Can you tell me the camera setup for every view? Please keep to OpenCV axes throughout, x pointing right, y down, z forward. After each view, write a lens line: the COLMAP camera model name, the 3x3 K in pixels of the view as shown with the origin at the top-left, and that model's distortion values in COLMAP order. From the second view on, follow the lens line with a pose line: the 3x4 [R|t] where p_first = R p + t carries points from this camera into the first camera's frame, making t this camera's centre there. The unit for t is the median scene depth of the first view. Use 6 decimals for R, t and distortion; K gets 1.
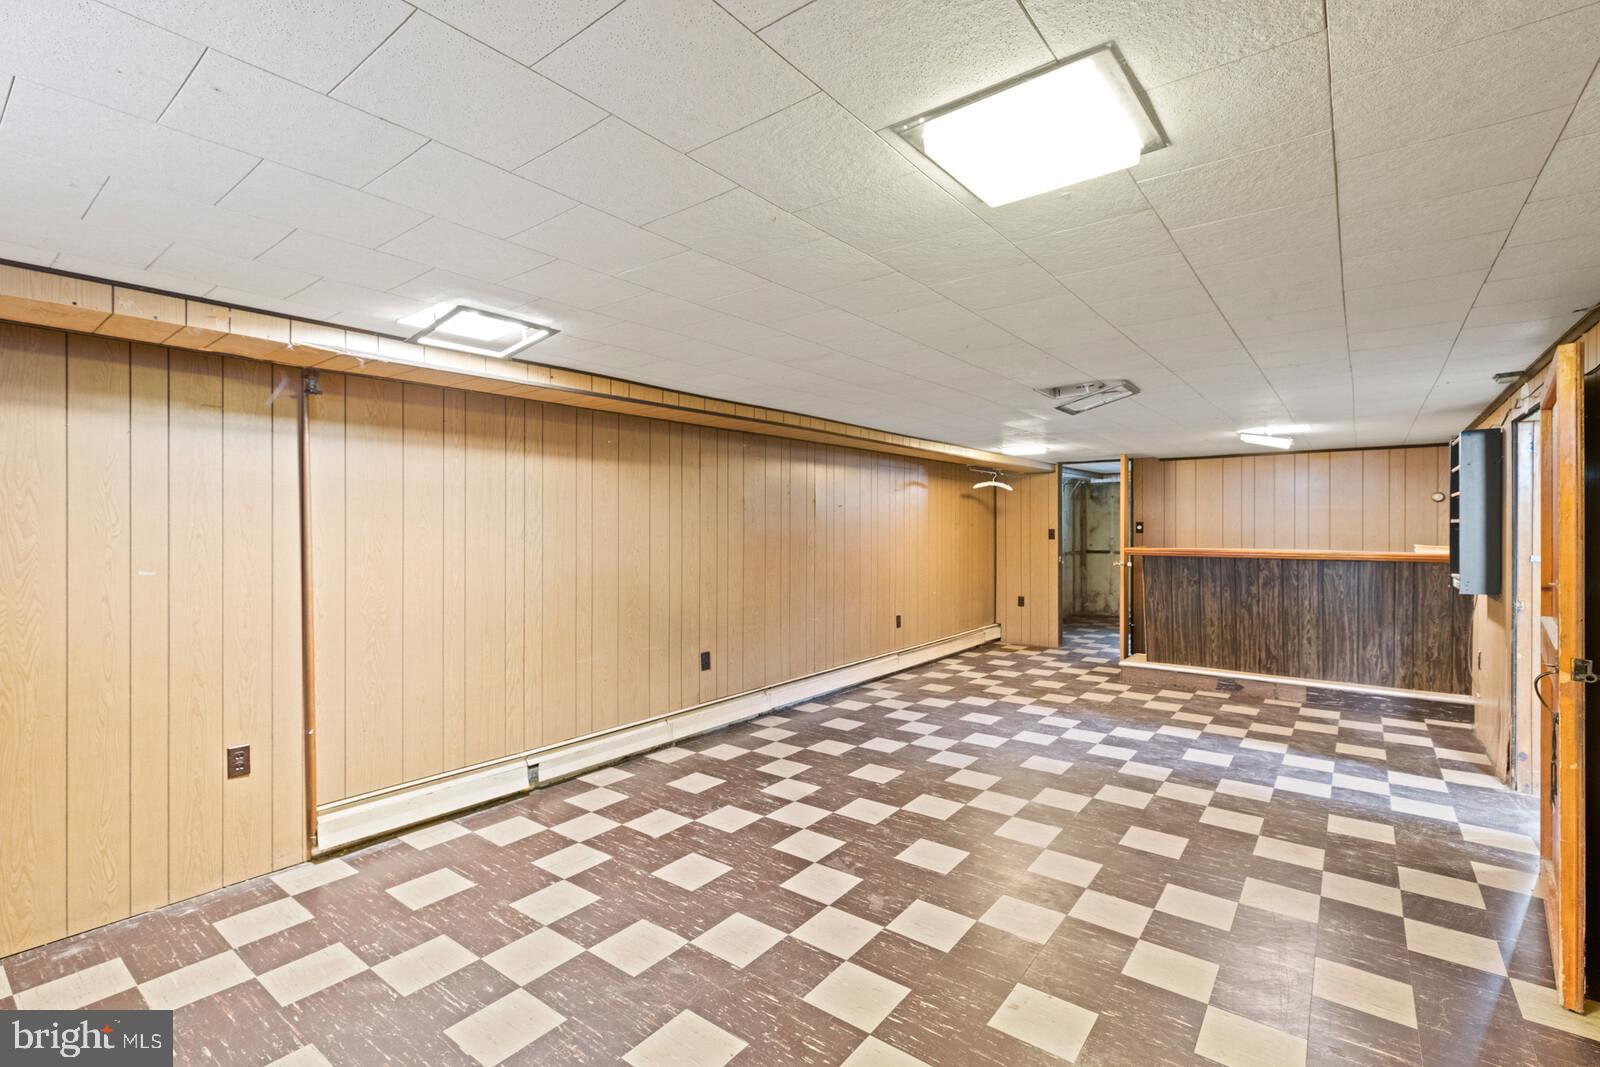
lens RADIAL K [[716.1, 0, 799.4], [0, 716.1, 542.1], [0, 0, 1]] dist [0.004843, 0.000123]
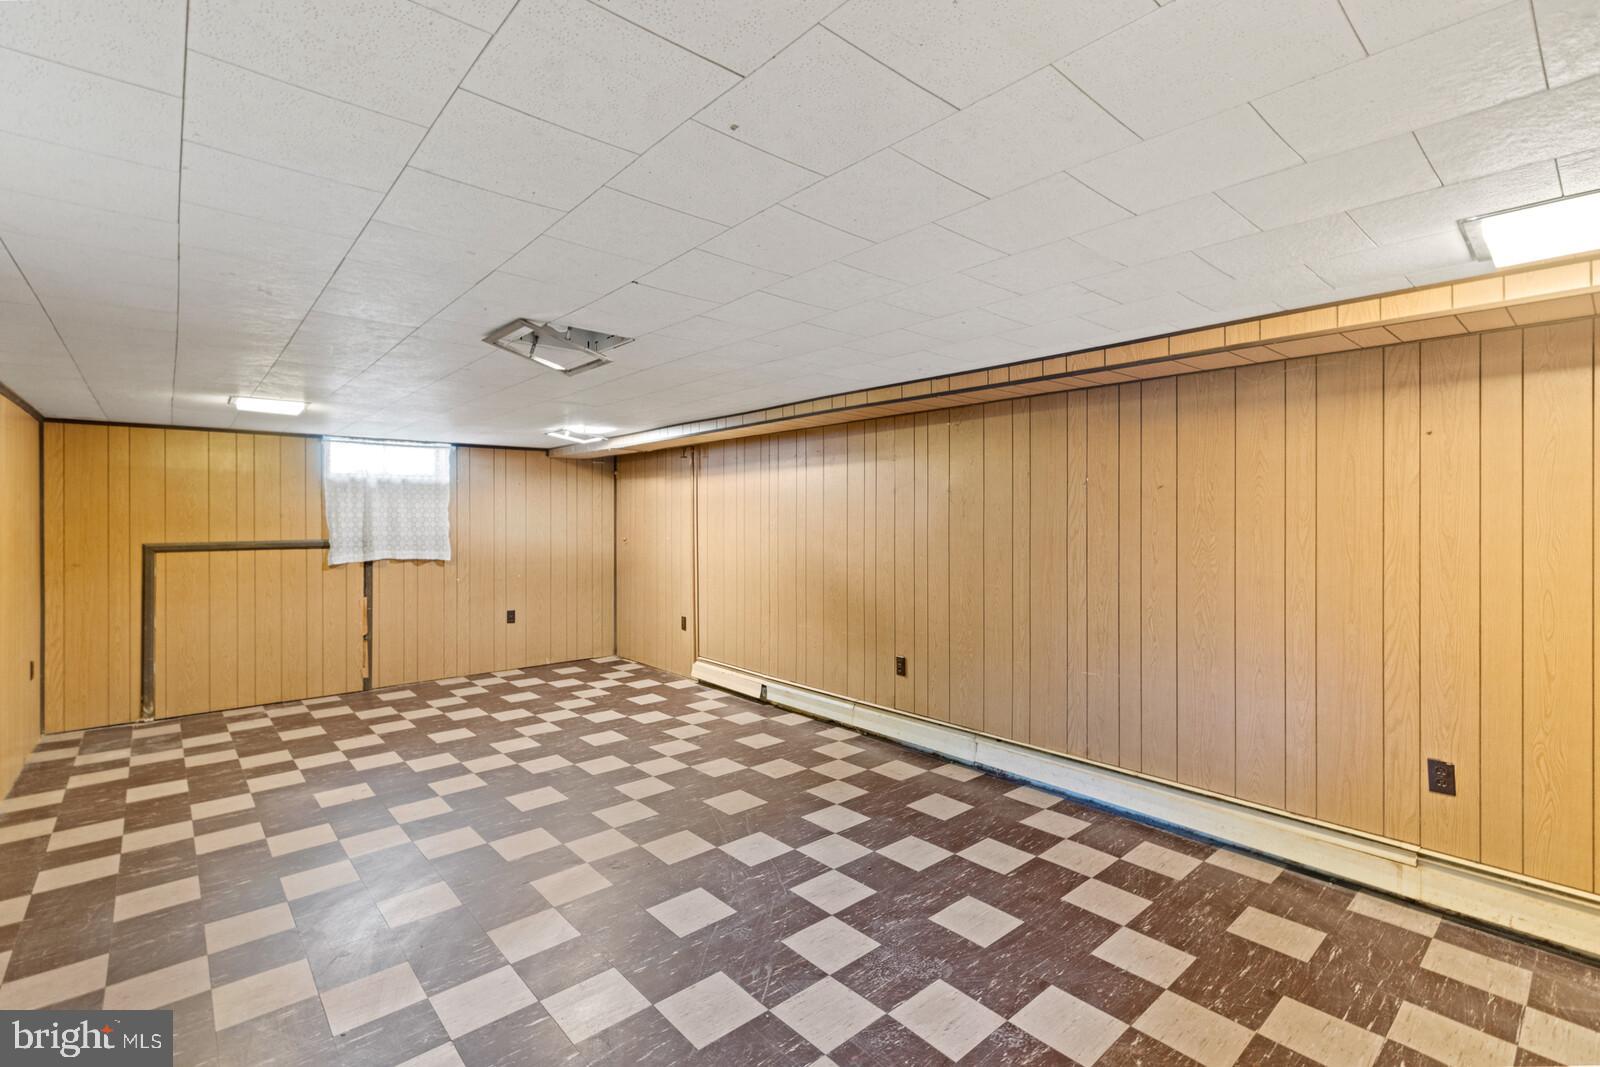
lens RADIAL K [[716.1, 0, 804.6], [0, 716.1, 521.3], [0, 0, 1]] dist [0.004843, 0.000123]
pose [[-0.180322, 0.003708, -0.983601, 0.812206], [-0.025136, 0.999649, 0.008377, -0.027030], [0.983286, 0.026235, -0.180166, 1.045601]]
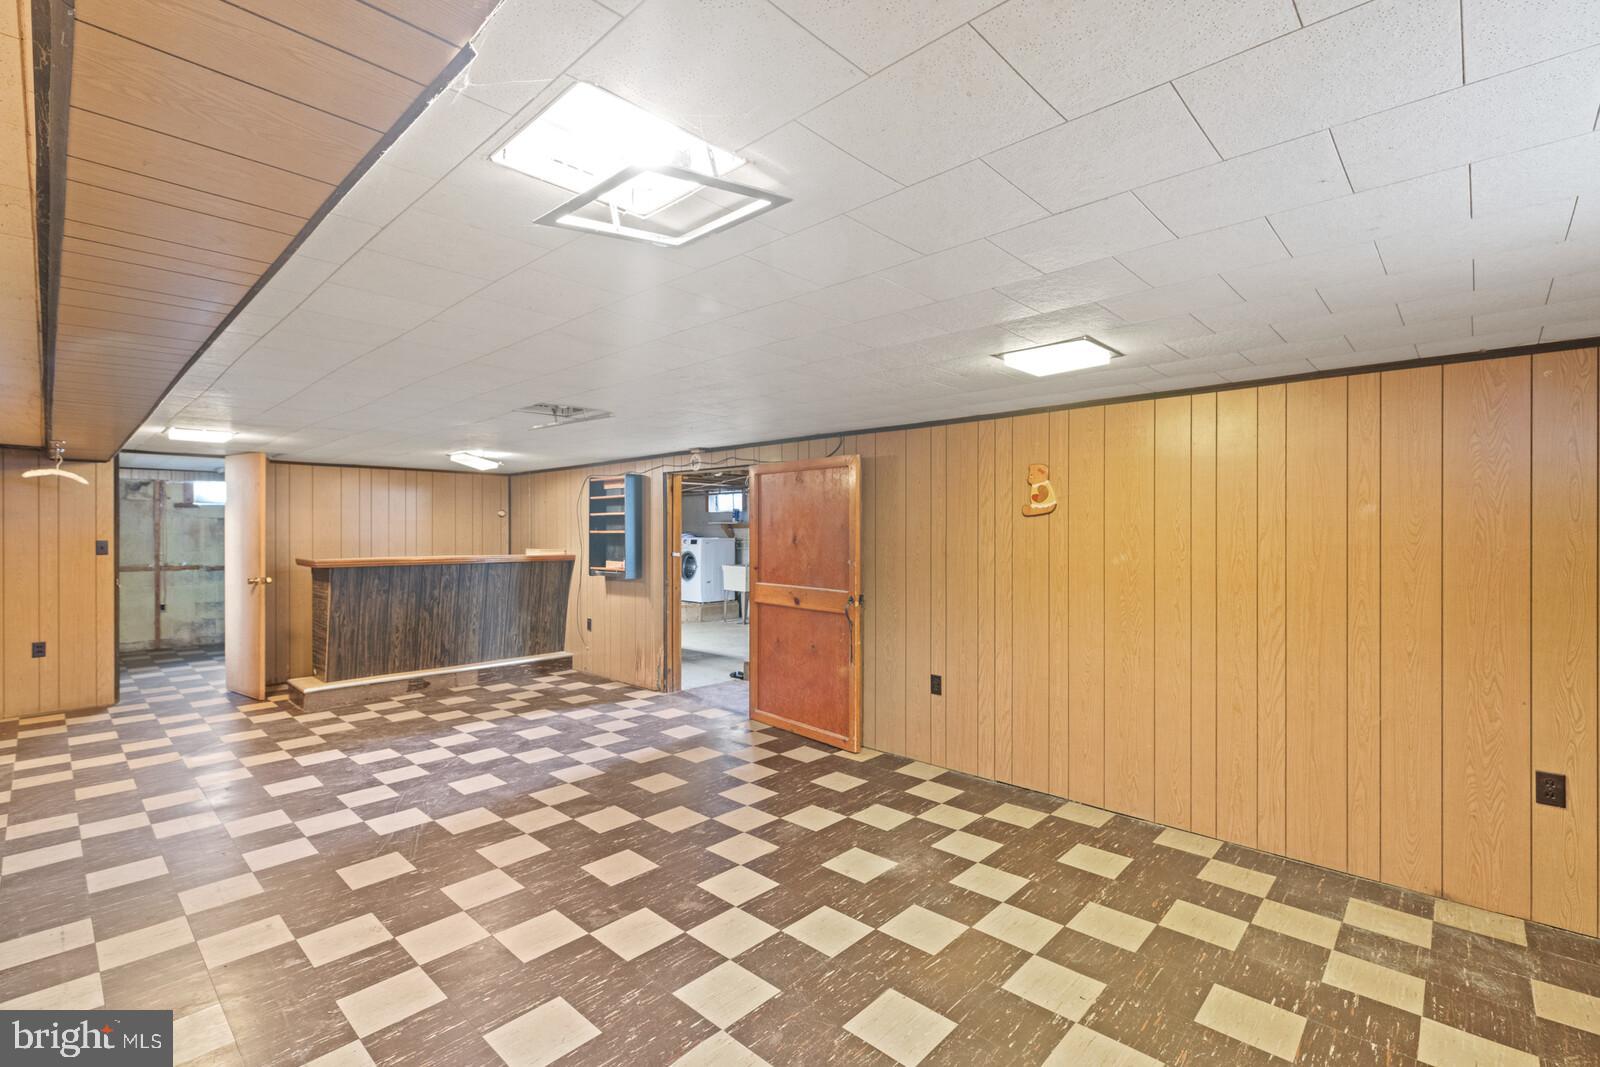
lens RADIAL K [[716.1, 0, 790.4], [0, 716.1, 539.2], [0, 0, 1]] dist [0.004843, 0.000123]
pose [[0.100954, -0.006980, 0.994867, -0.496922], [0.023687, 0.999709, 0.004610, -0.010589], [-0.994609, 0.023100, 0.101090, 0.417315]]
